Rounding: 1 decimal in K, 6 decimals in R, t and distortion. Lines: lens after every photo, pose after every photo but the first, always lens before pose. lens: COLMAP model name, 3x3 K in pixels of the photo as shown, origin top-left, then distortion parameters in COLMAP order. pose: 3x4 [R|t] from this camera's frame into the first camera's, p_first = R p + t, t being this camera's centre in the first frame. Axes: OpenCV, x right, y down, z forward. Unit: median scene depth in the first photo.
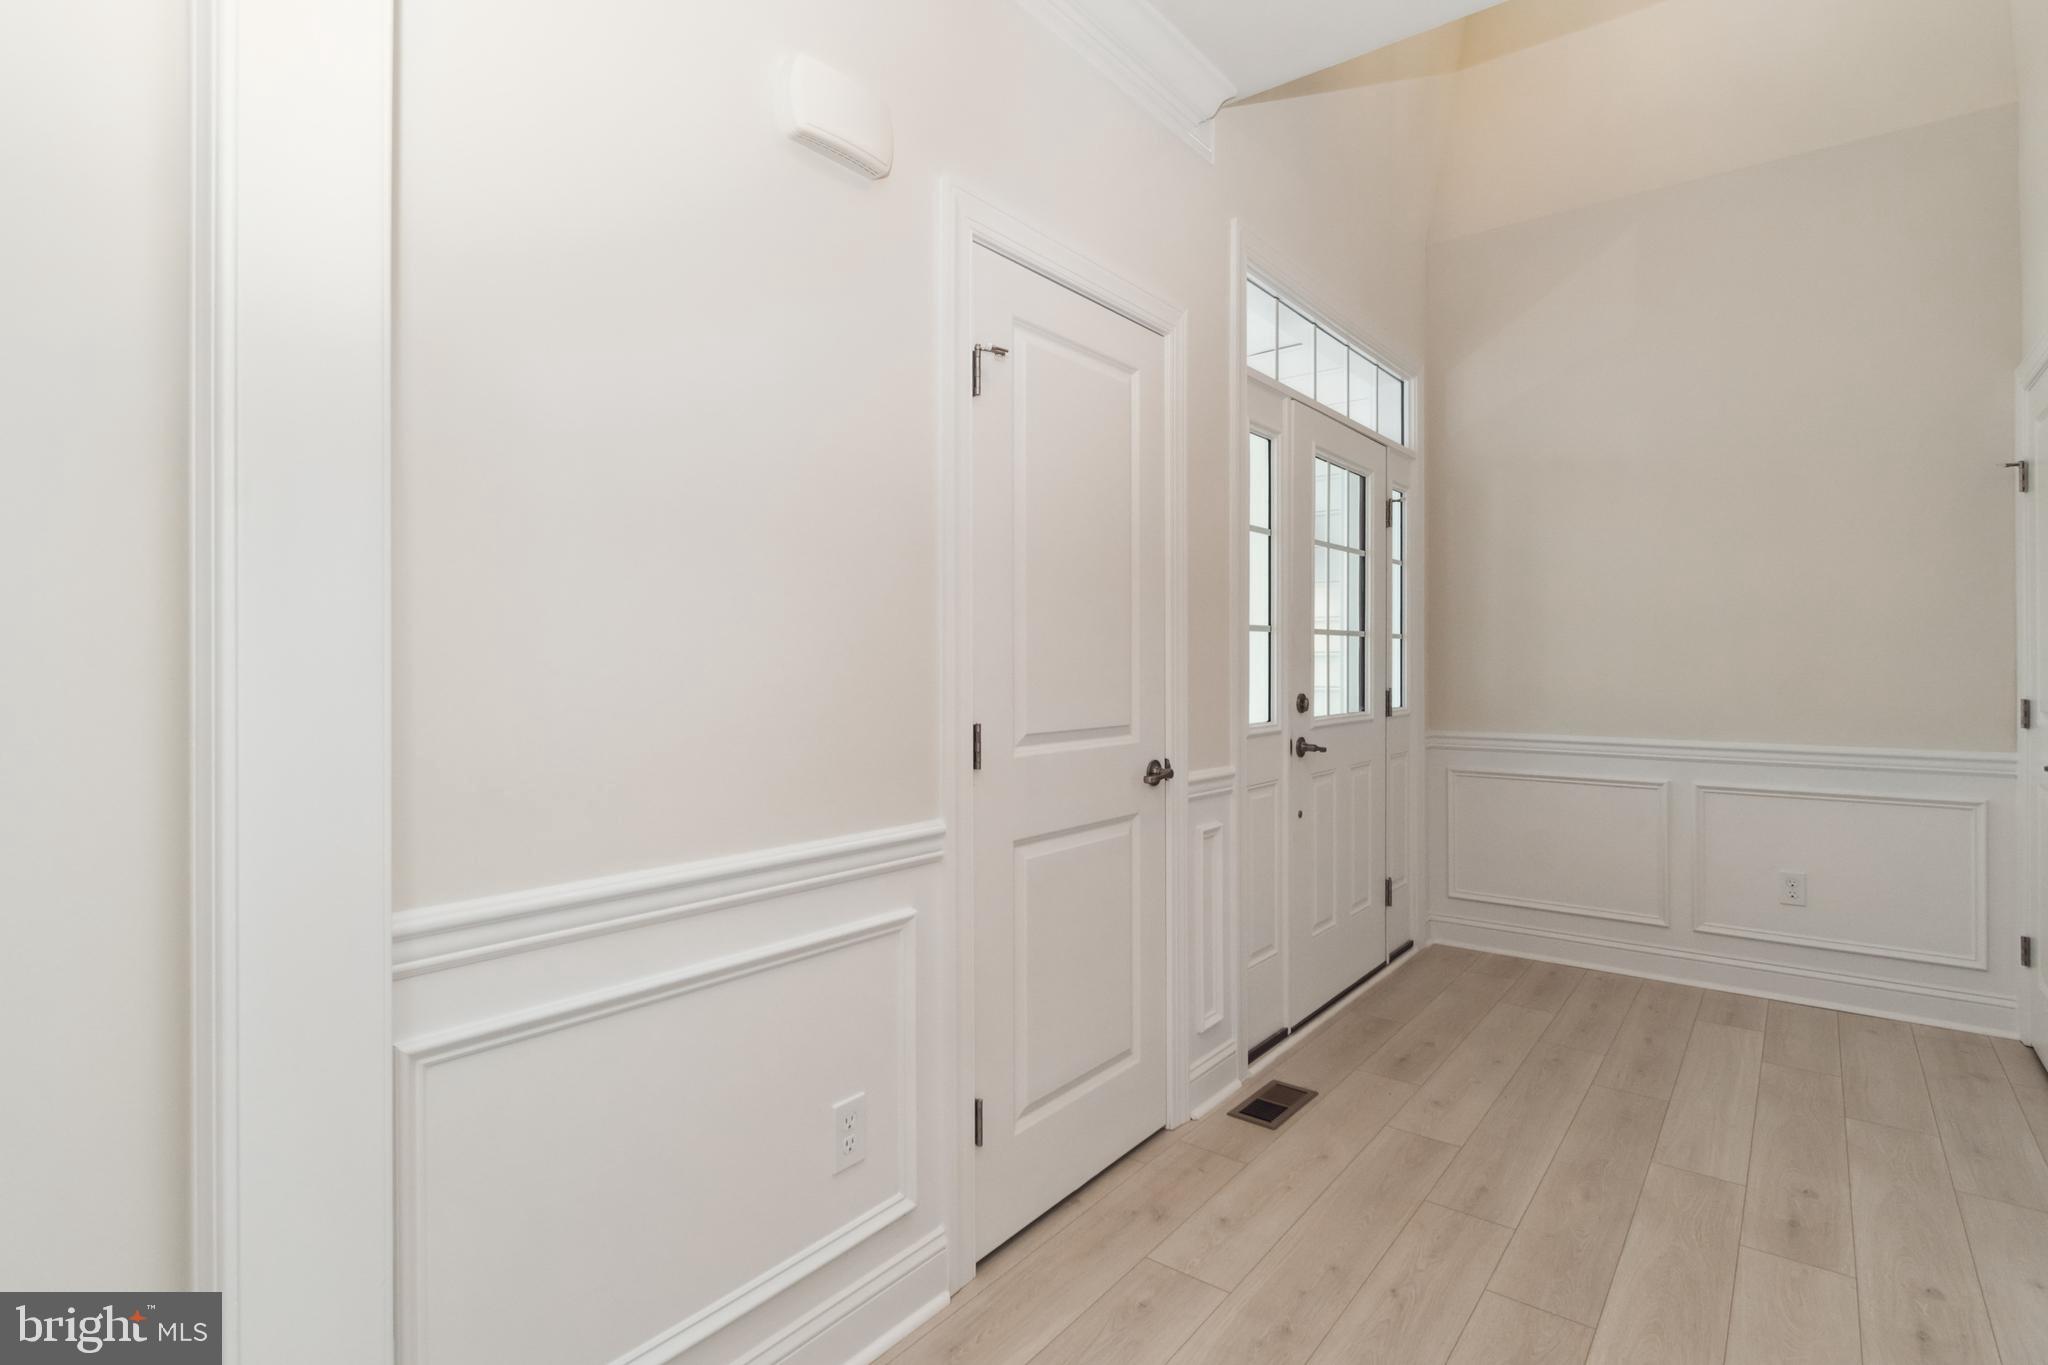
lens RADIAL K [[1023.7, 0, 1028.9], [0, 1023.7, 669.3], [0, 0, 1]] dist [-0.004710, 0.003013]
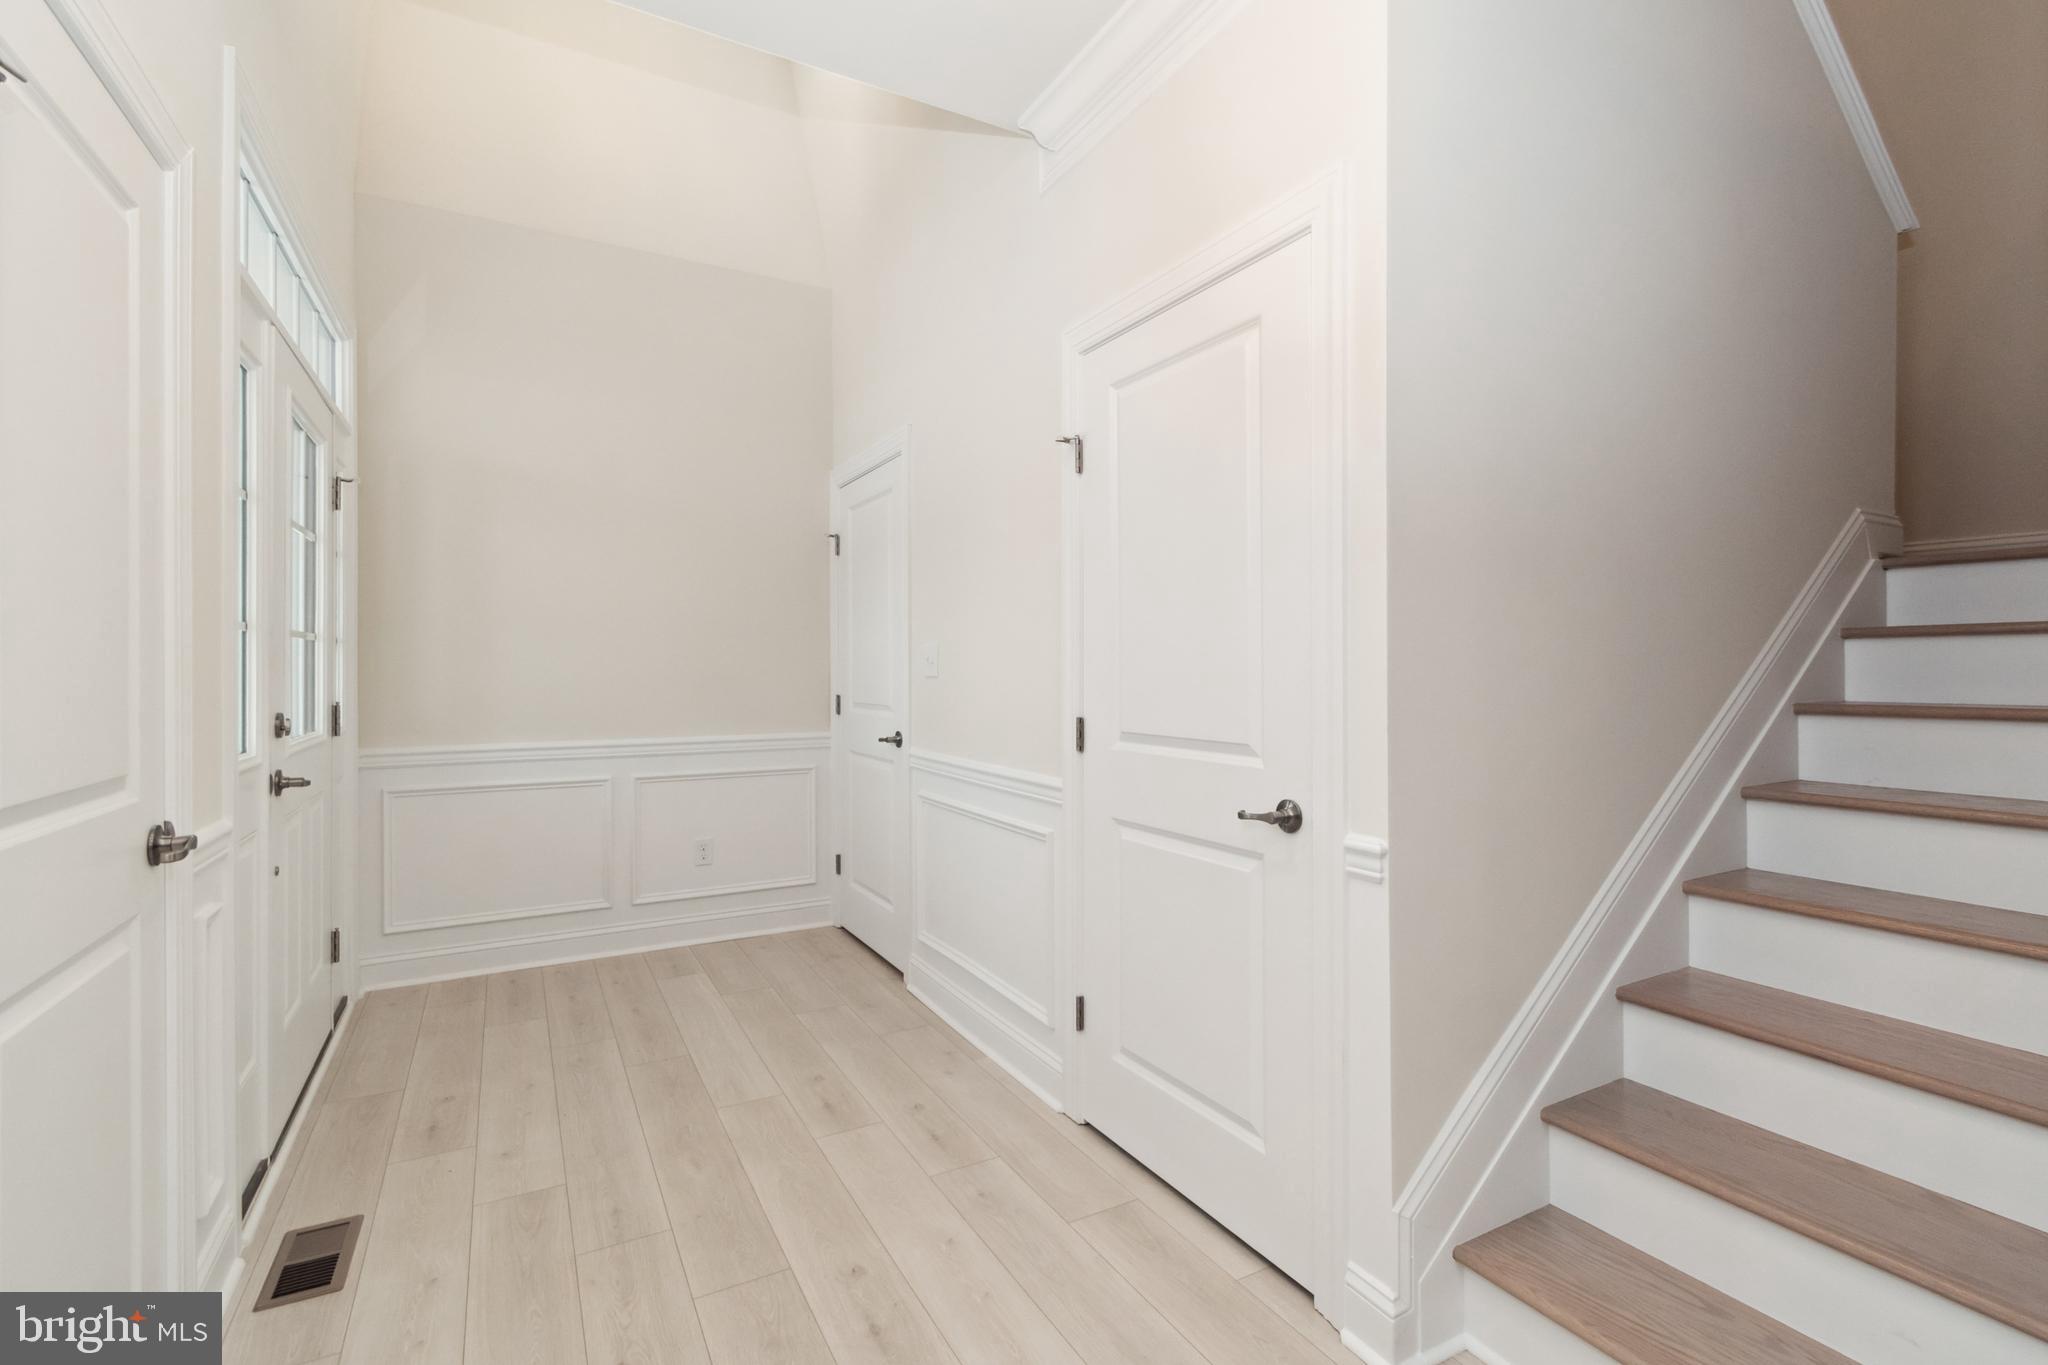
lens RADIAL K [[936.2, 0, 1031.2], [0, 936.2, 674.6], [0, 0, 1]] dist [0.014316, -0.001635]
pose [[0.377691, -0.006340, 0.925910, -0.182307], [0.006998, 0.999968, 0.003993, -0.003786], [-0.925905, 0.004971, 0.377724, 0.223914]]
